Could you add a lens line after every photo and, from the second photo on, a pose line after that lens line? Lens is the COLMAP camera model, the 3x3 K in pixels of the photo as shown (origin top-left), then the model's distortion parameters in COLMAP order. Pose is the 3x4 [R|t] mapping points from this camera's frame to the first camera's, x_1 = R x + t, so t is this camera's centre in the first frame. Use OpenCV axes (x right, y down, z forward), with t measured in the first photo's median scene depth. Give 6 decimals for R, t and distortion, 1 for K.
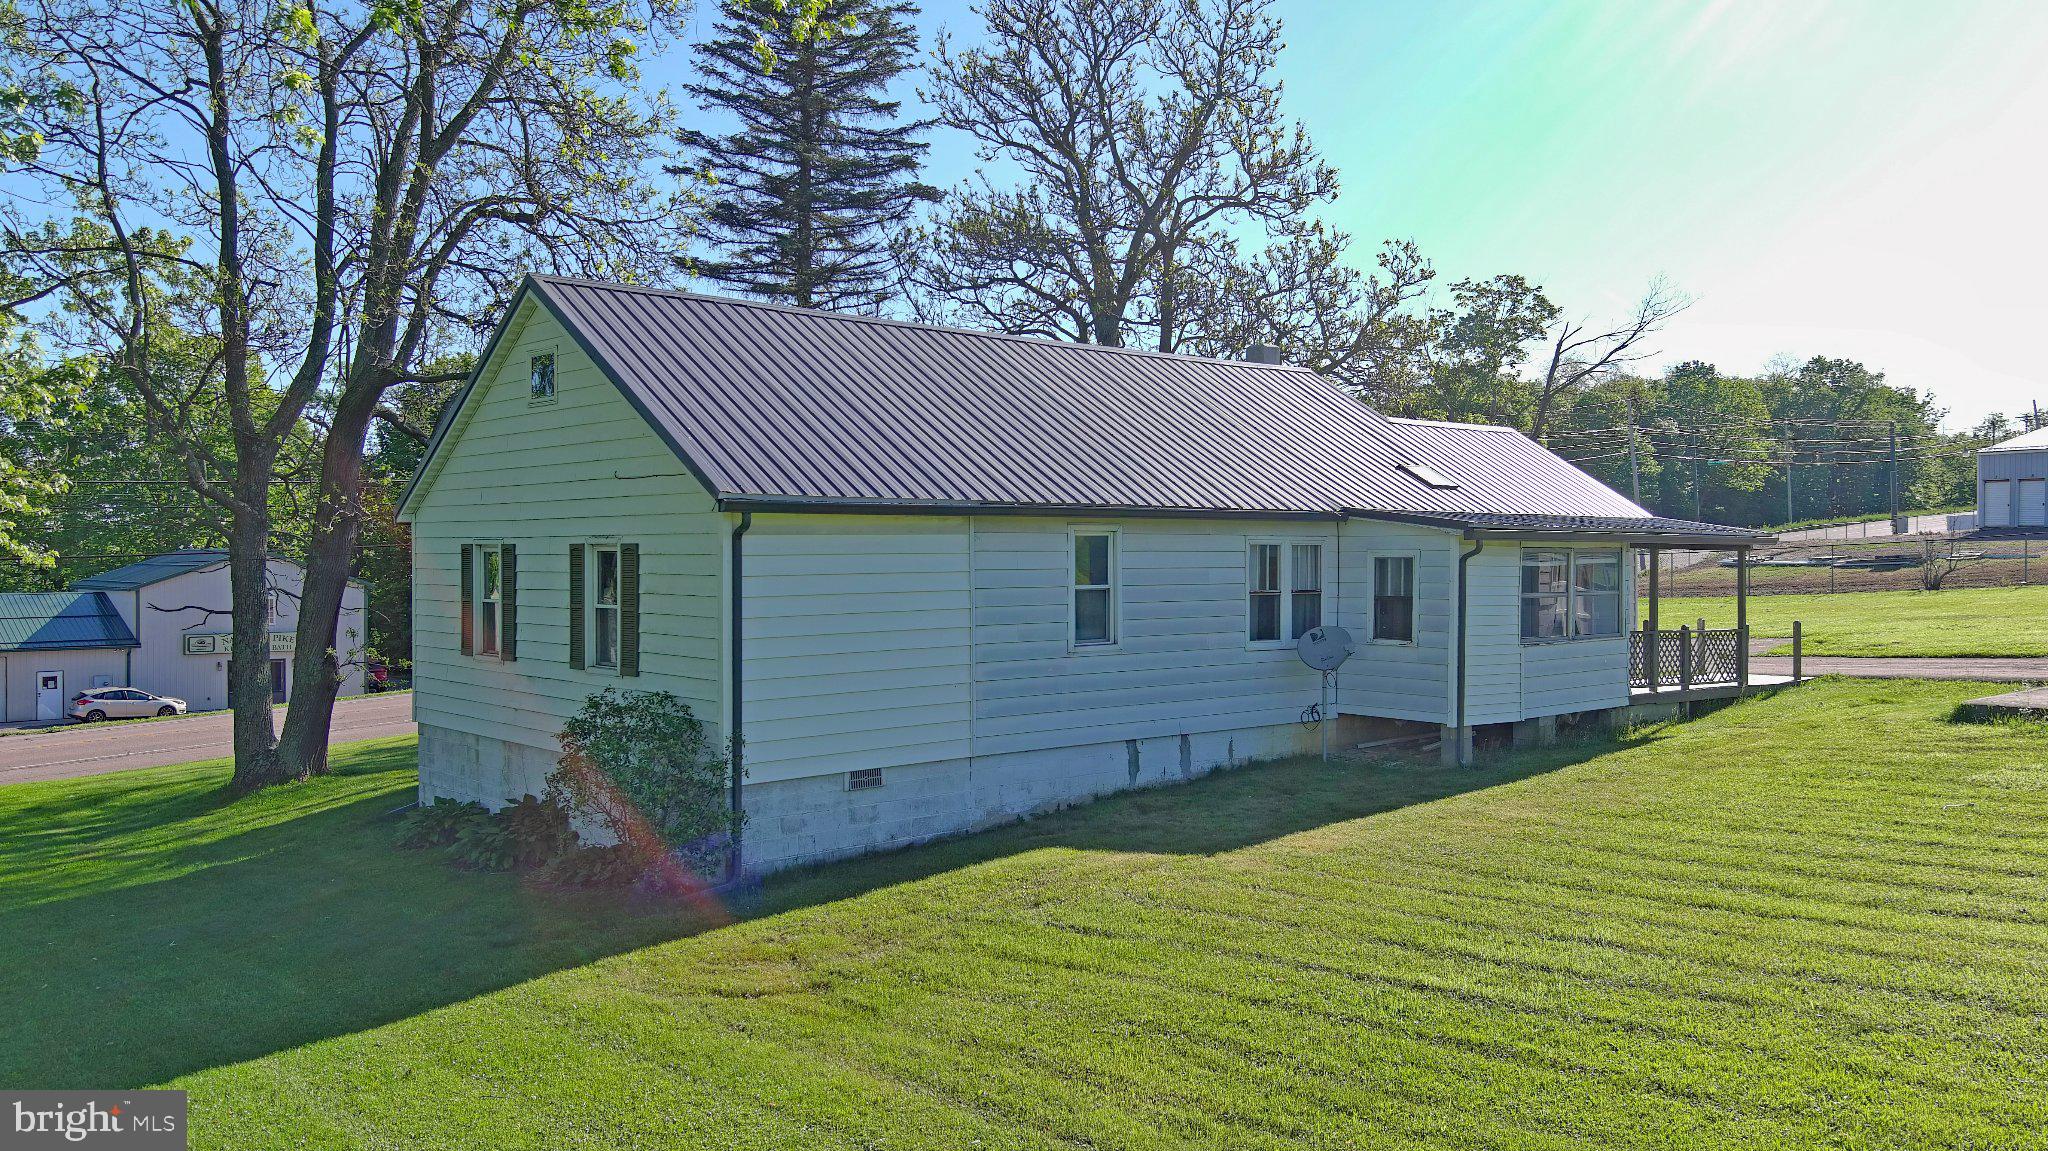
lens RADIAL K [[1621.7, 0, 1024.0], [0, 1621.7, 575.5], [0, 0, 1]] dist [0.014327, -0.005513]
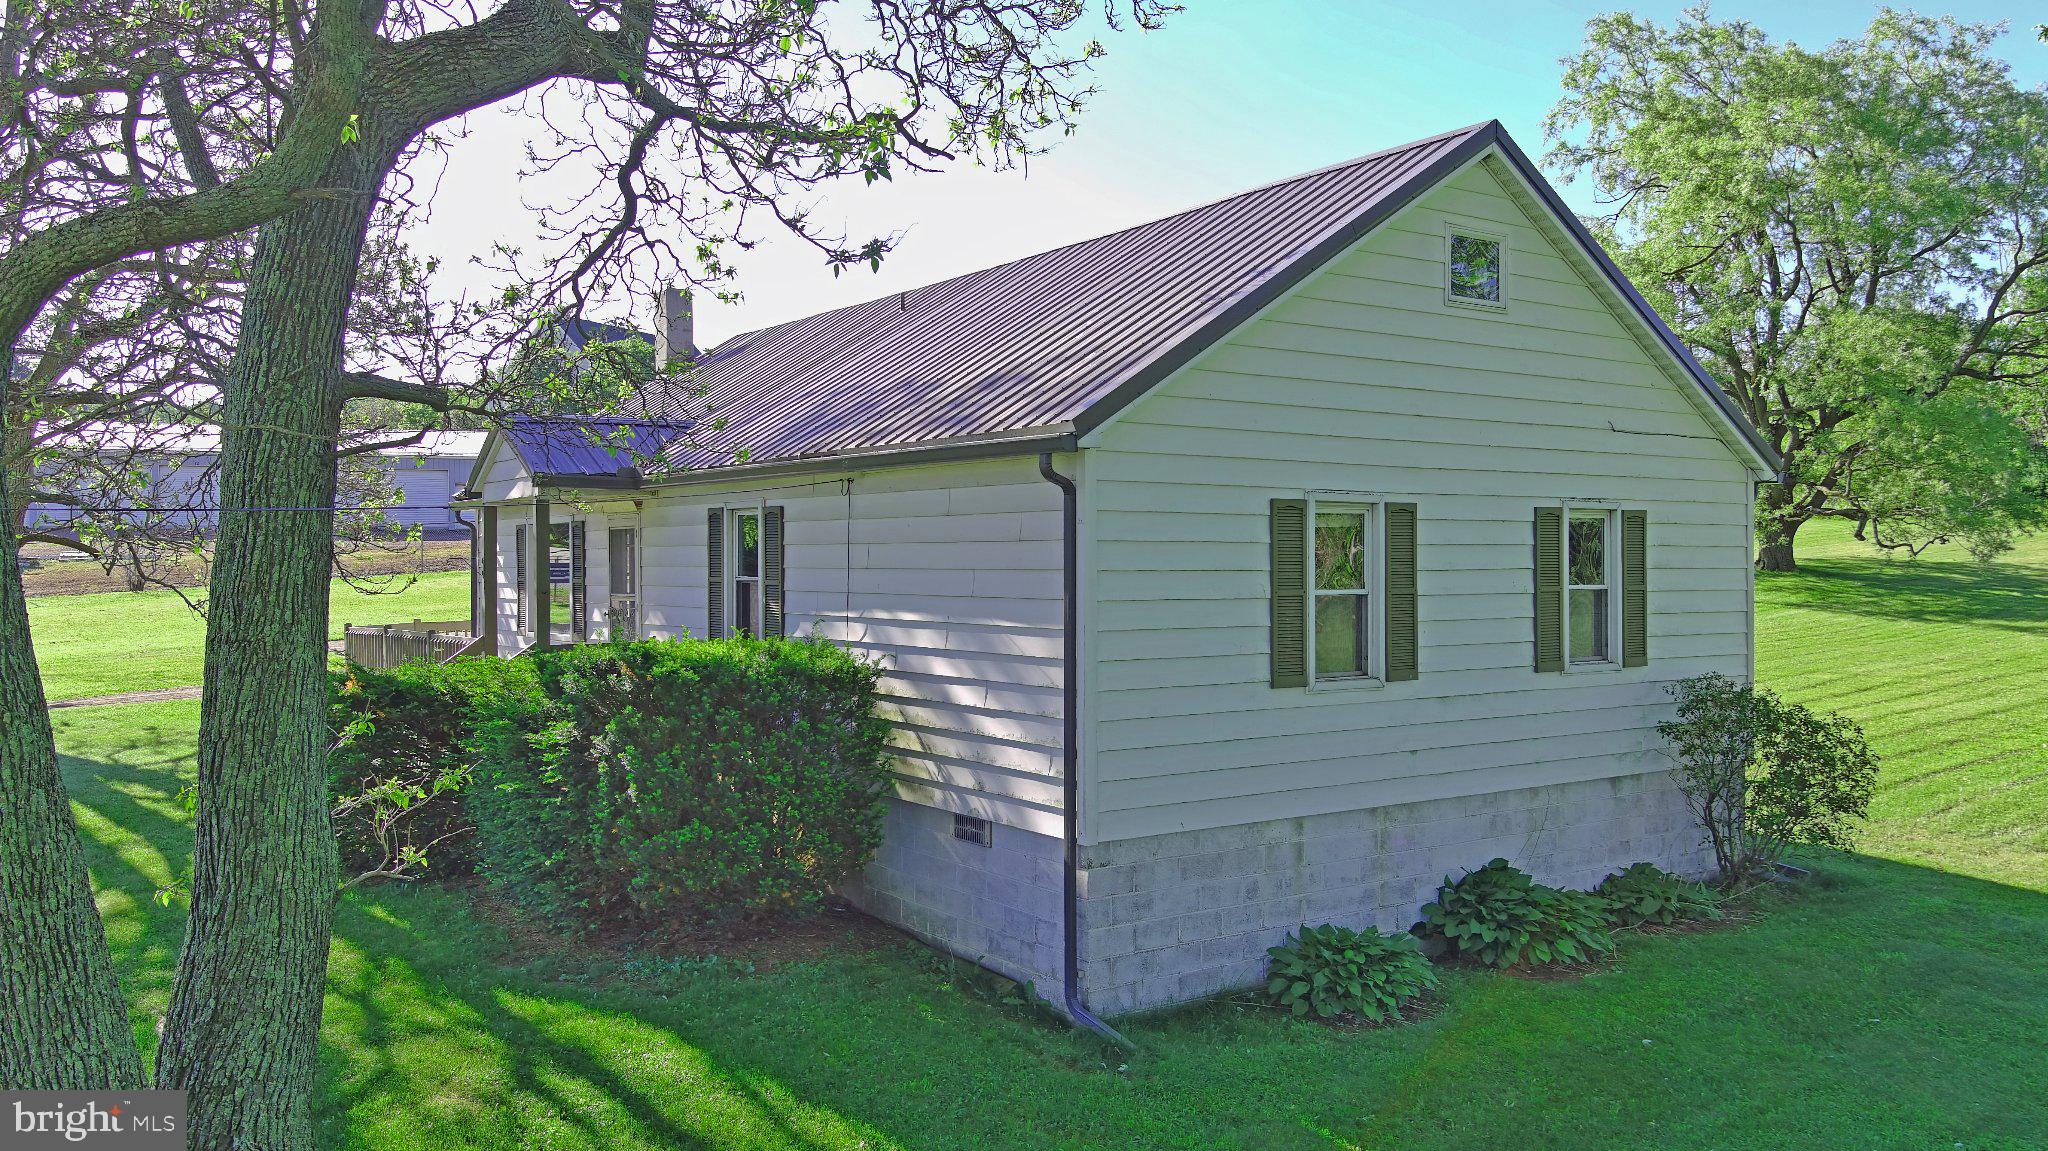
lens RADIAL K [[1621.7, 0, 1024.0], [0, 1621.7, 575.5], [0, 0, 1]] dist [0.014327, -0.005513]
pose [[0.087315, -0.007925, 0.996149, -1.018643], [0.013713, 0.999883, 0.006753, 0.003860], [-0.996086, 0.013070, 0.087413, 1.135800]]
